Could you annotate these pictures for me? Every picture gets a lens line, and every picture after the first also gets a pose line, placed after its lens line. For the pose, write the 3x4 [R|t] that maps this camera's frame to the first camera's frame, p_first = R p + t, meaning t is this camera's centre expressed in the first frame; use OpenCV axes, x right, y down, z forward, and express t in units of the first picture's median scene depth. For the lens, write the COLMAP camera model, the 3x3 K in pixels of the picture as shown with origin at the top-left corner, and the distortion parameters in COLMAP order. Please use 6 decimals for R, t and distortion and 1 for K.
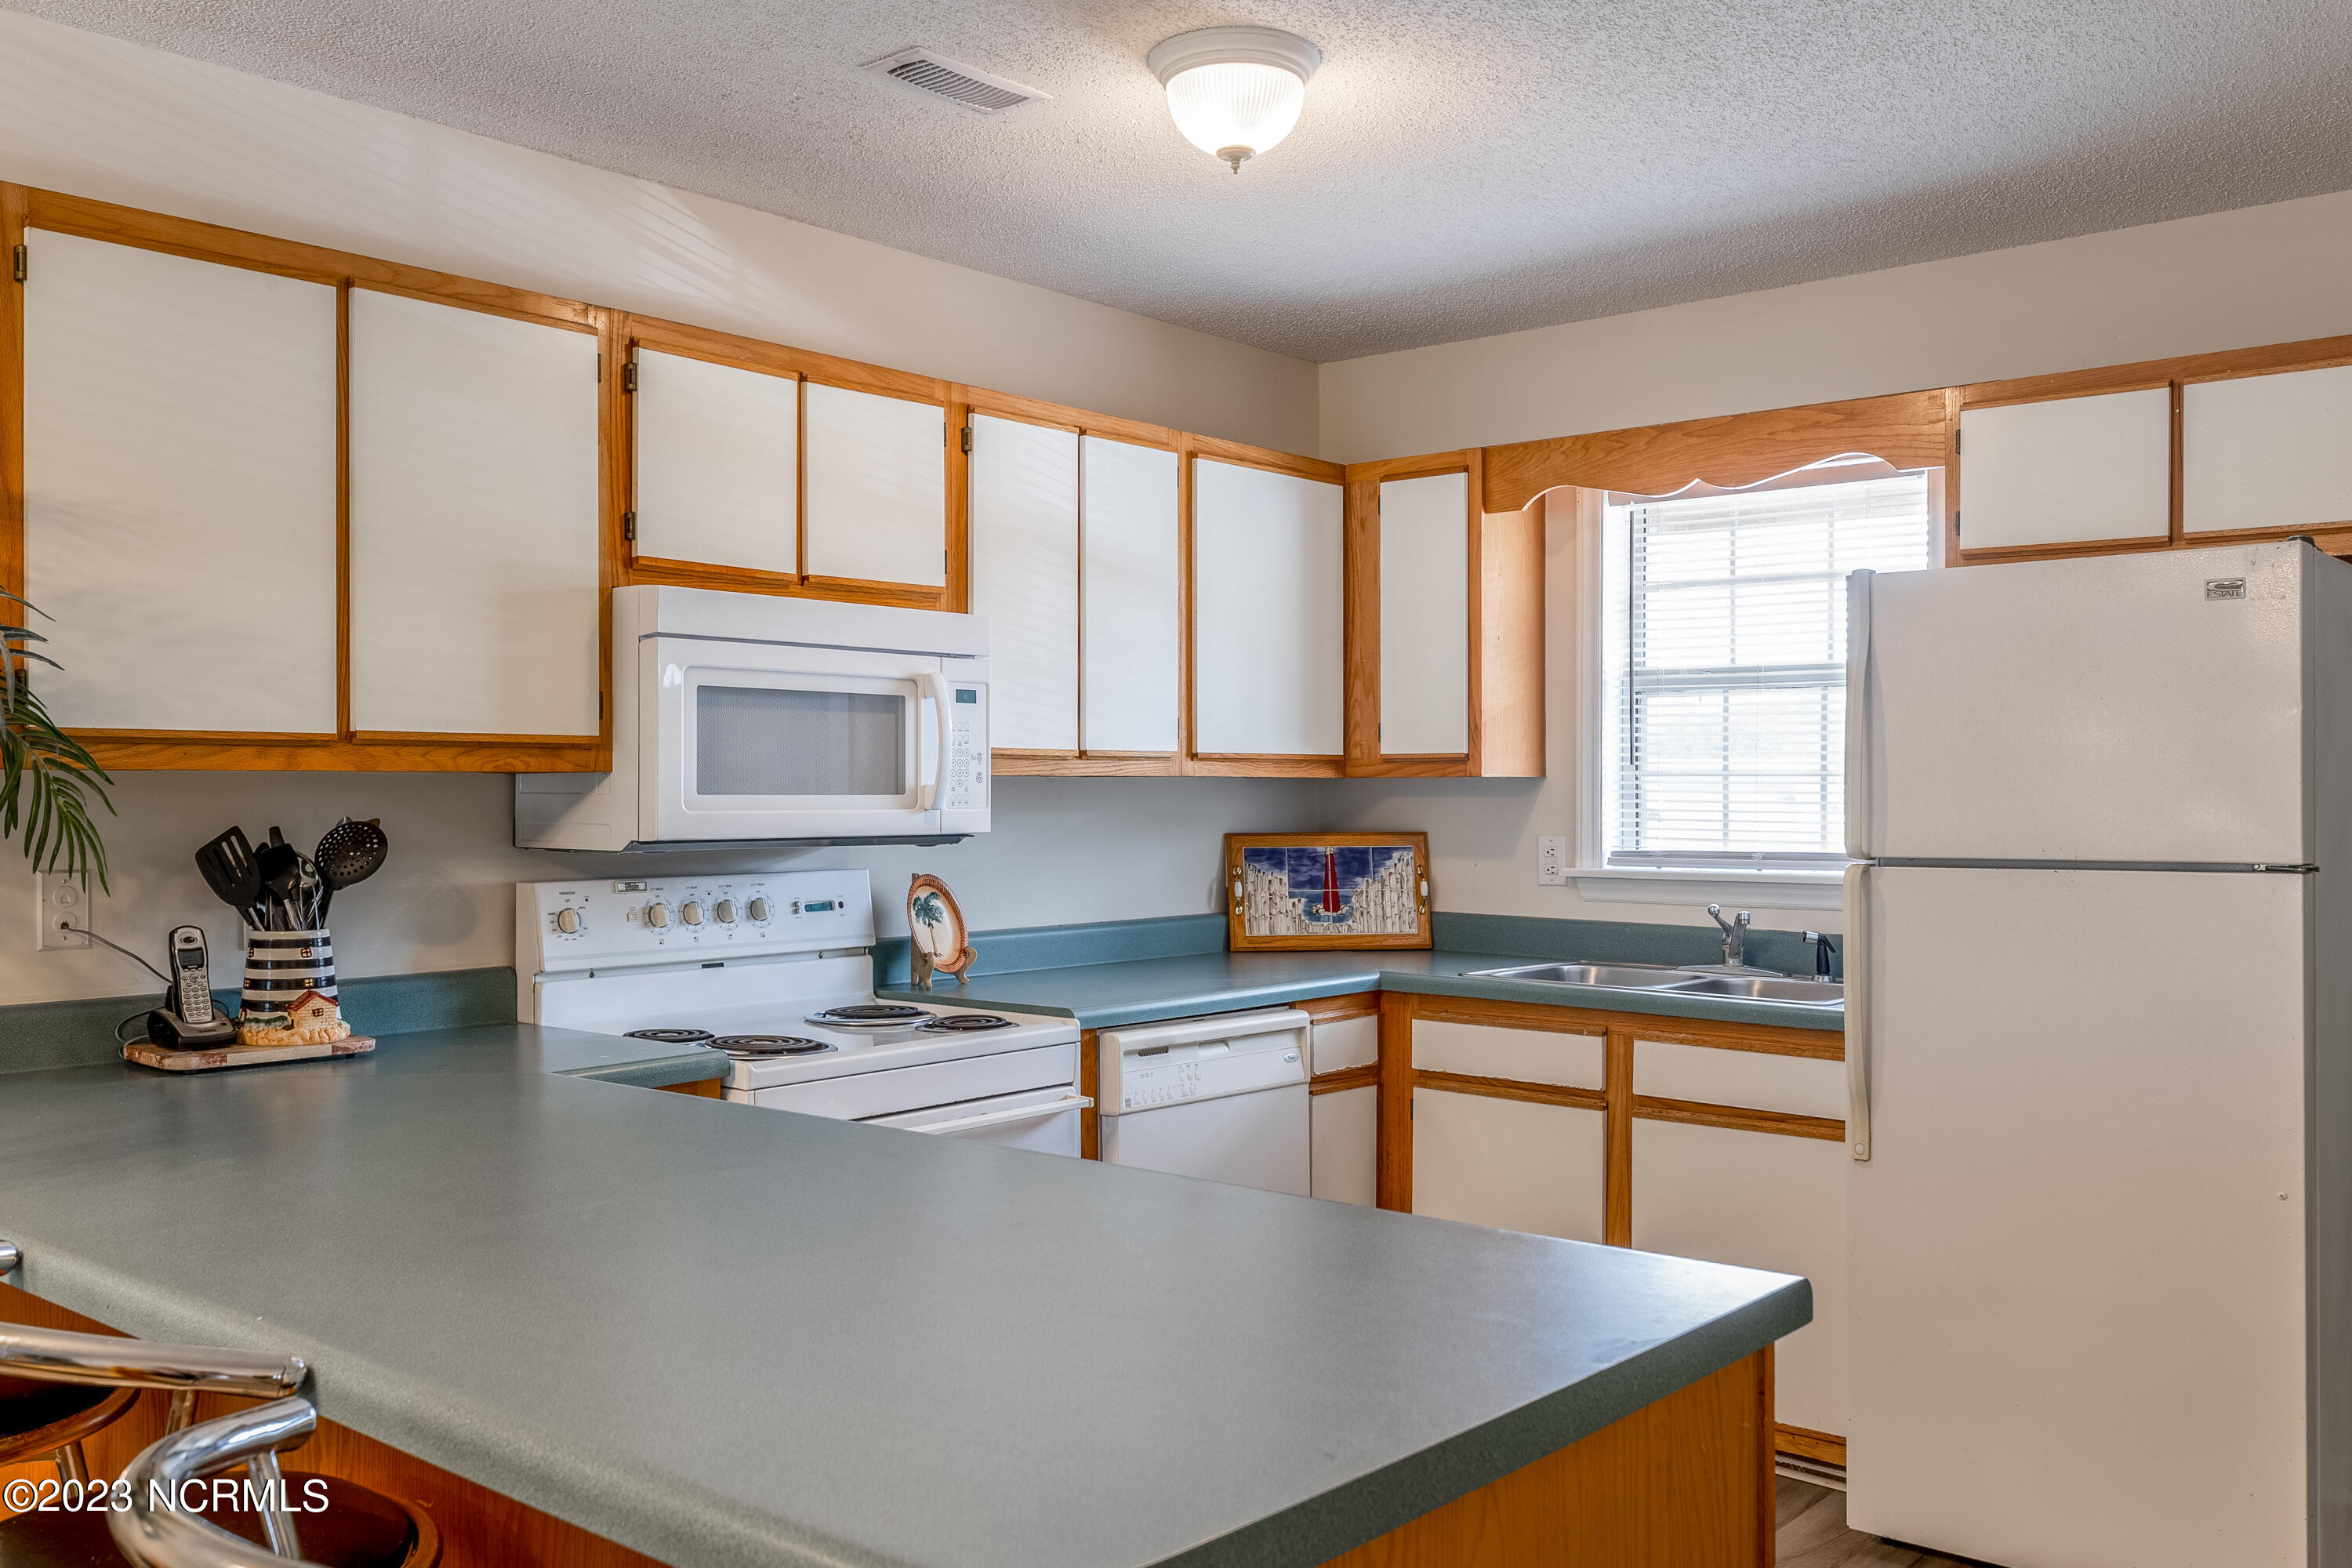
lens RADIAL K [[1892.1, 0, 1241.6], [0, 1892.1, 882.6], [0, 0, 1]] dist [-0.002801, -0.000387]
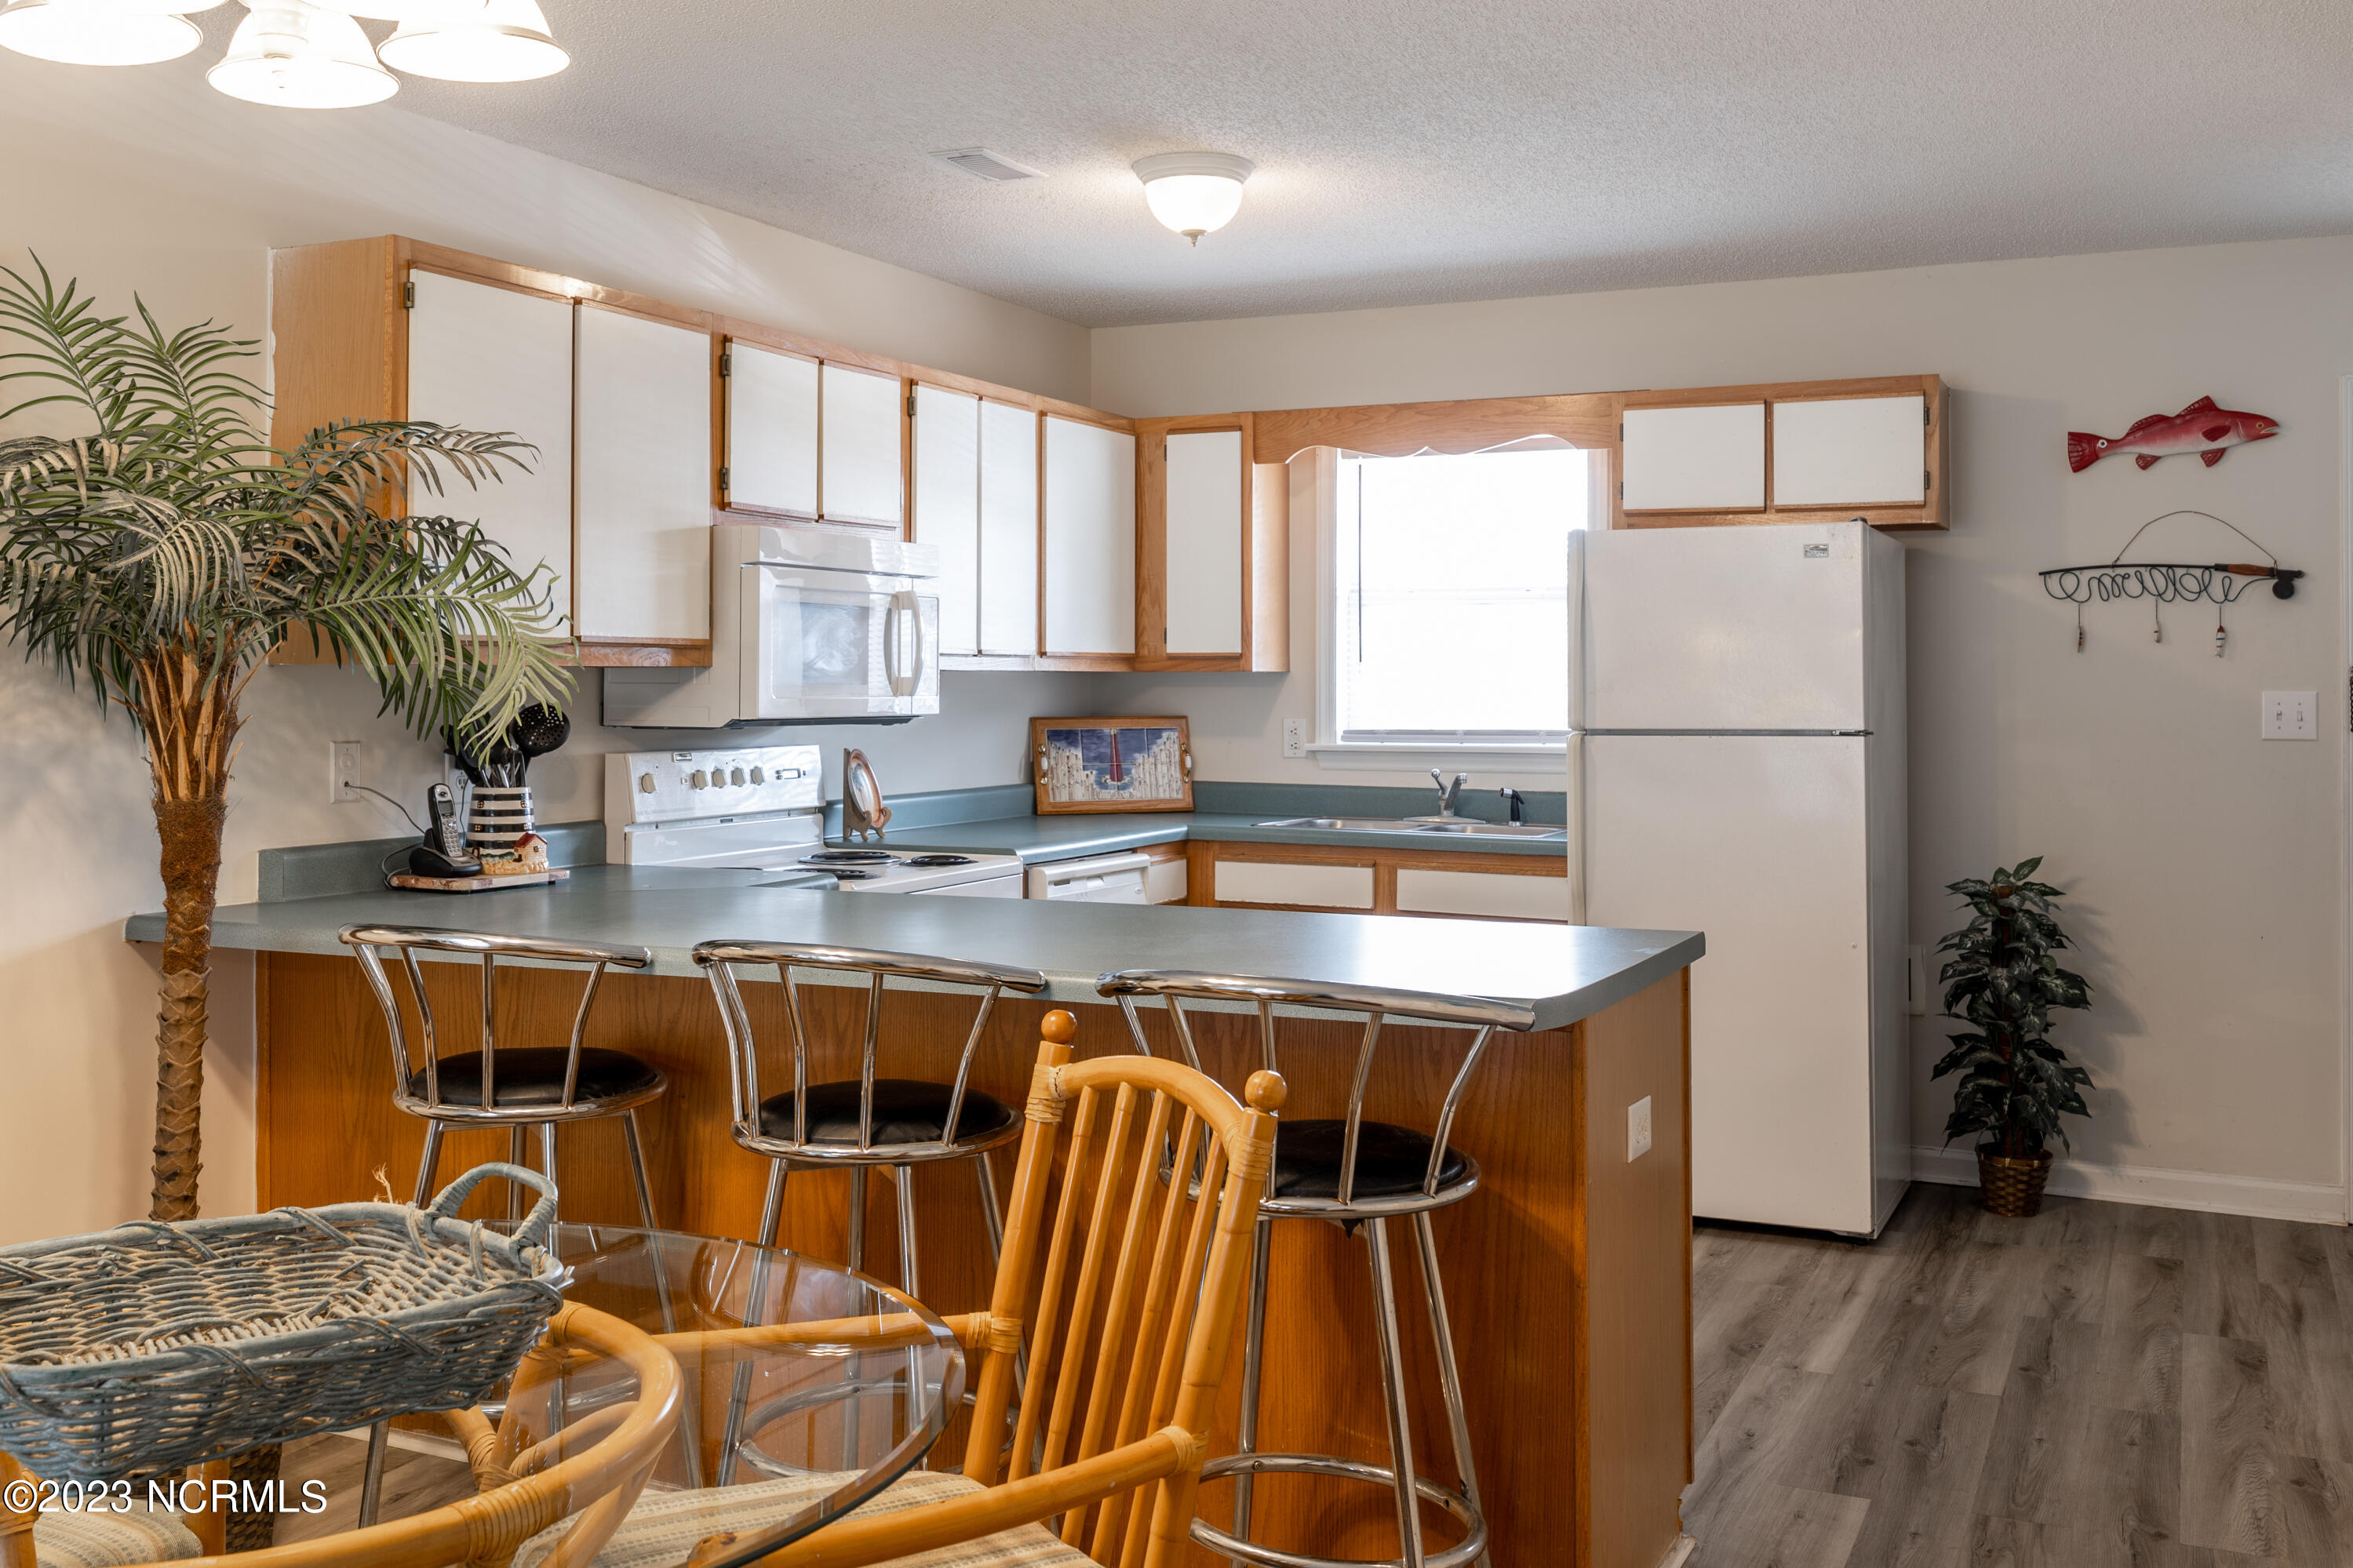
lens RADIAL K [[2105.7, 0, 1176.5], [0, 2105.7, 784.0], [0, 0, 1]] dist [-0.002592, -0.000003]
pose [[0.966781, -0.010802, 0.255376, -0.308118], [0.011061, 0.999939, 0.000422, 0.019877], [-0.255365, 0.002417, 0.966842, -0.379662]]
